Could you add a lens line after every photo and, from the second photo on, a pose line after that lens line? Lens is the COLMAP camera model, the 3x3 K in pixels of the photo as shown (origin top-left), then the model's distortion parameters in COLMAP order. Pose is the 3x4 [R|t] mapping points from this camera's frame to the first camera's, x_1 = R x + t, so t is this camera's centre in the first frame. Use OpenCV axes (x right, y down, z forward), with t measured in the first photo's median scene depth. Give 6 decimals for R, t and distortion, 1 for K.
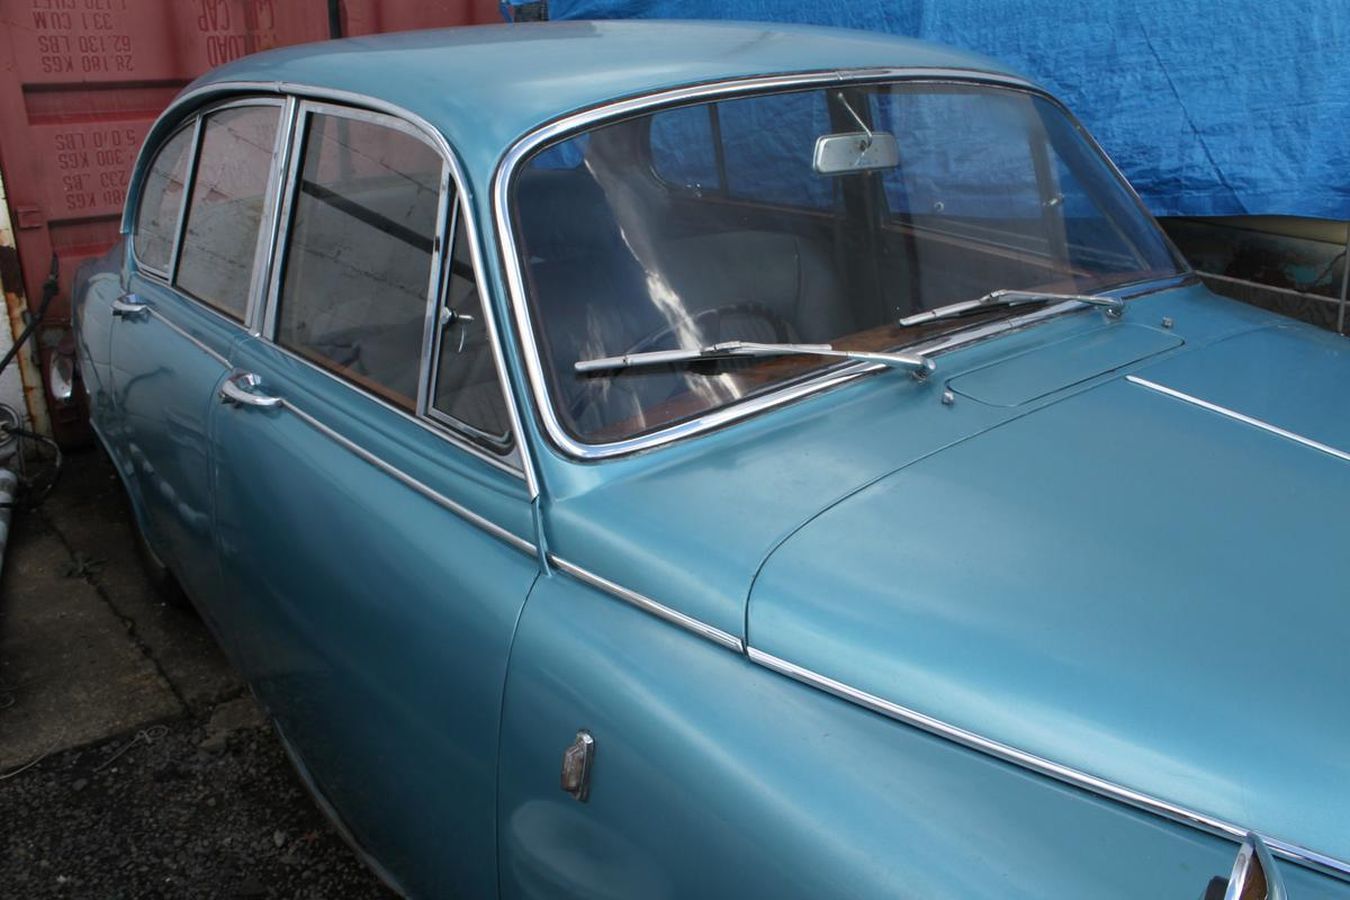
lens RADIAL K [[1104.5, 0, 700.2], [0, 1104.5, 460.0], [0, 0, 1]] dist [-0.141236, 0.113243]
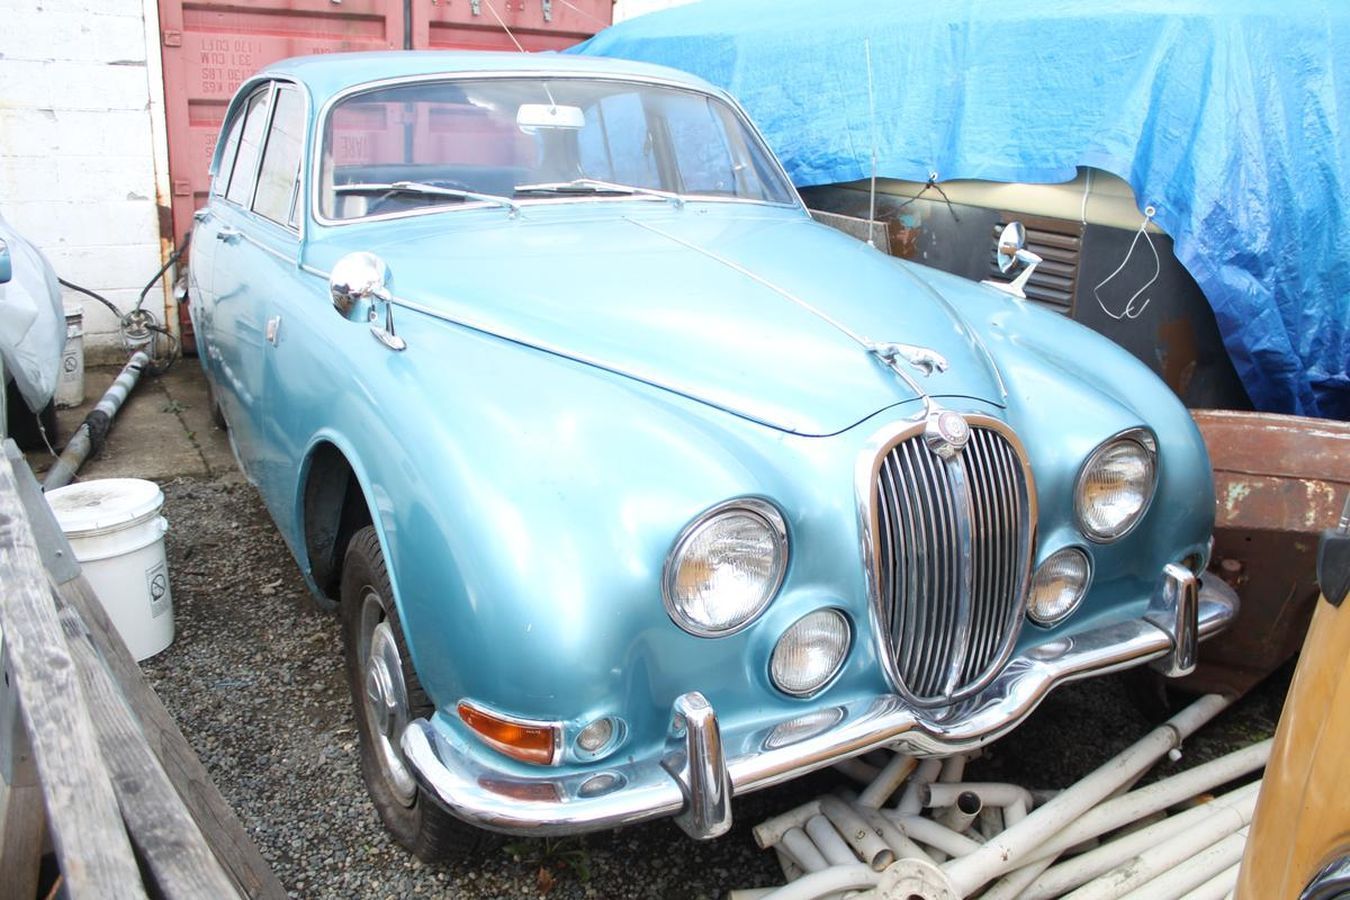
lens RADIAL K [[1125.6, 0, 704.7], [0, 1125.6, 453.9], [0, 0, 1]] dist [-0.150331, 0.171161]
pose [[0.983547, 0.081827, -0.161059, 0.501684], [-0.095871, 0.992057, -0.081438, 0.271142], [0.153115, 0.095539, 0.983579, -0.487202]]
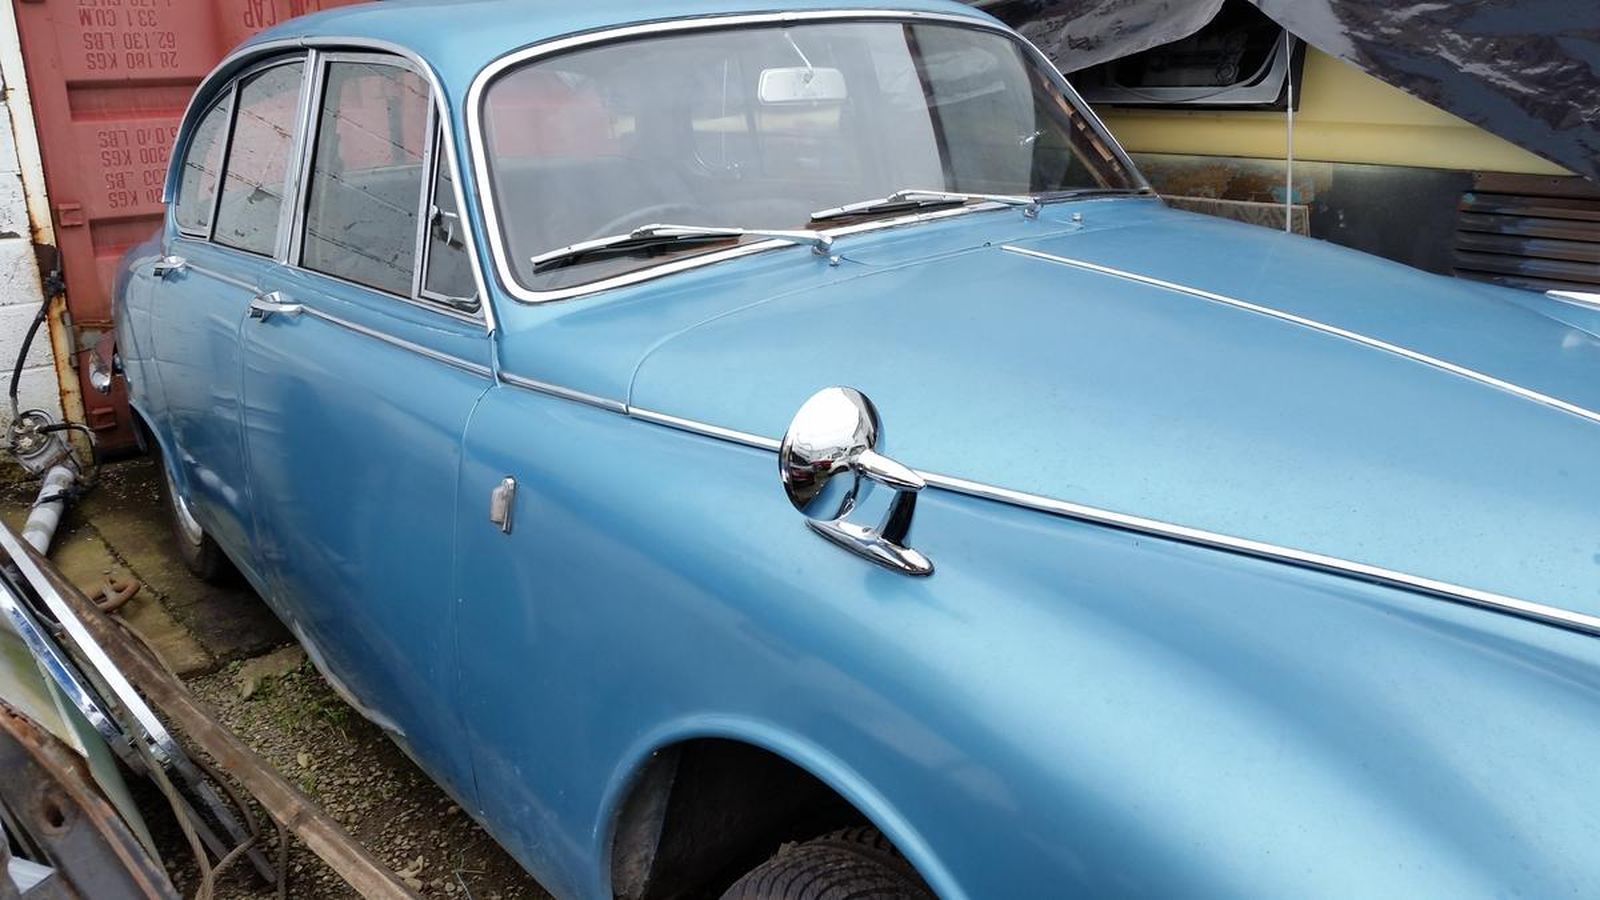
lens RADIAL K [[1297.6, 0, 800.0], [0, 1297.6, 450.0], [0, 0, 1]] dist [0.133797, -0.241650]
pose [[0.998554, -0.023463, -0.048367, 0.135273], [0.019269, 0.996160, -0.085408, 0.149531], [0.050185, 0.084352, 0.995171, -0.233453]]
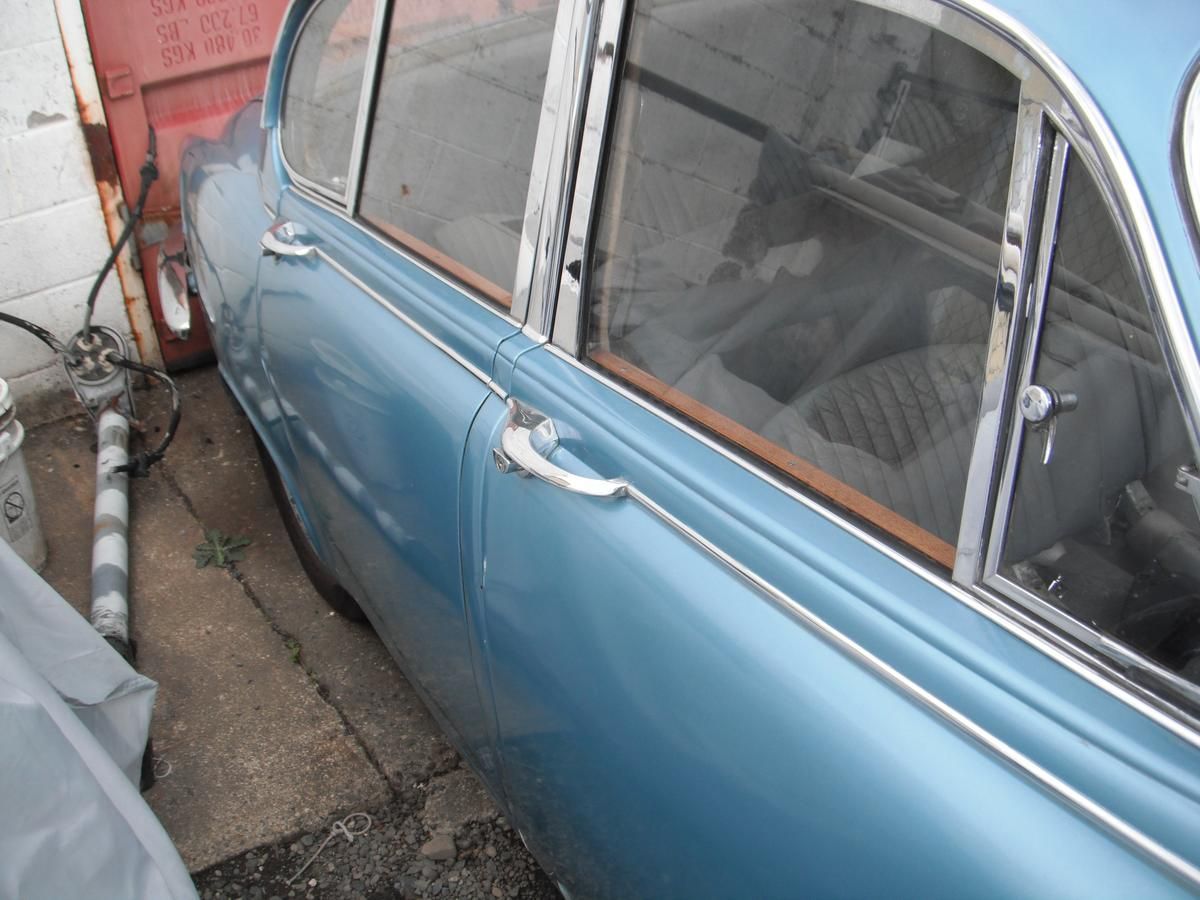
lens RADIAL K [[1282.0, 0, 600.0], [0, 1282.0, 450.0], [0, 0, 1]] dist [-0.205946, 0.028399]
pose [[0.982773, -0.007823, -0.184652, -0.182249], [0.034371, 0.989411, 0.141013, -0.111764], [0.181593, -0.144930, 0.972635, 0.229703]]
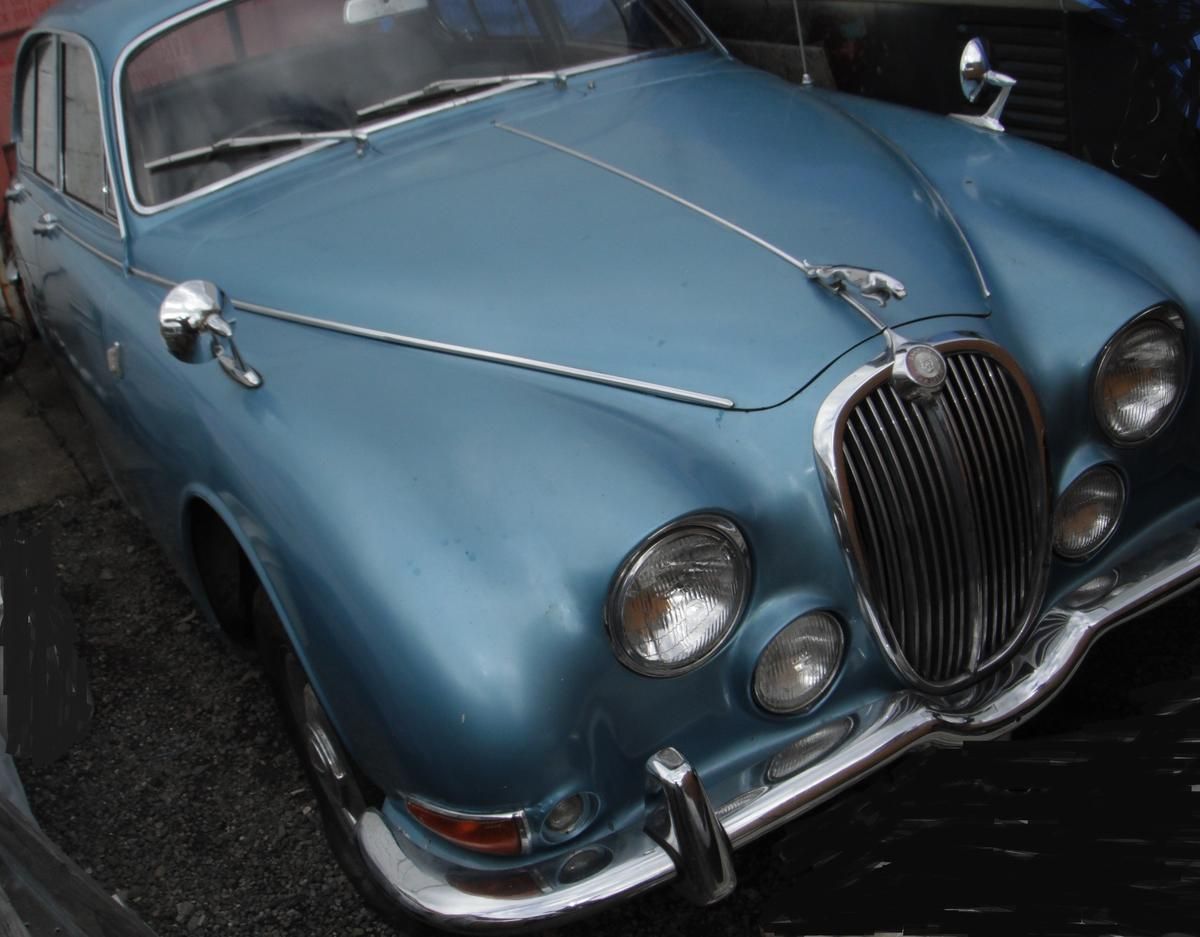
lens RADIAL K [[1388.8, 0, 569.0], [0, 1388.8, 474.4], [0, 0, 1]] dist [-0.192288, 0.028425]
pose [[0.964380, -0.076640, -0.253173, 0.539503], [0.094705, 0.993699, 0.059939, 0.175288], [0.246984, -0.081781, 0.965562, -0.501475]]
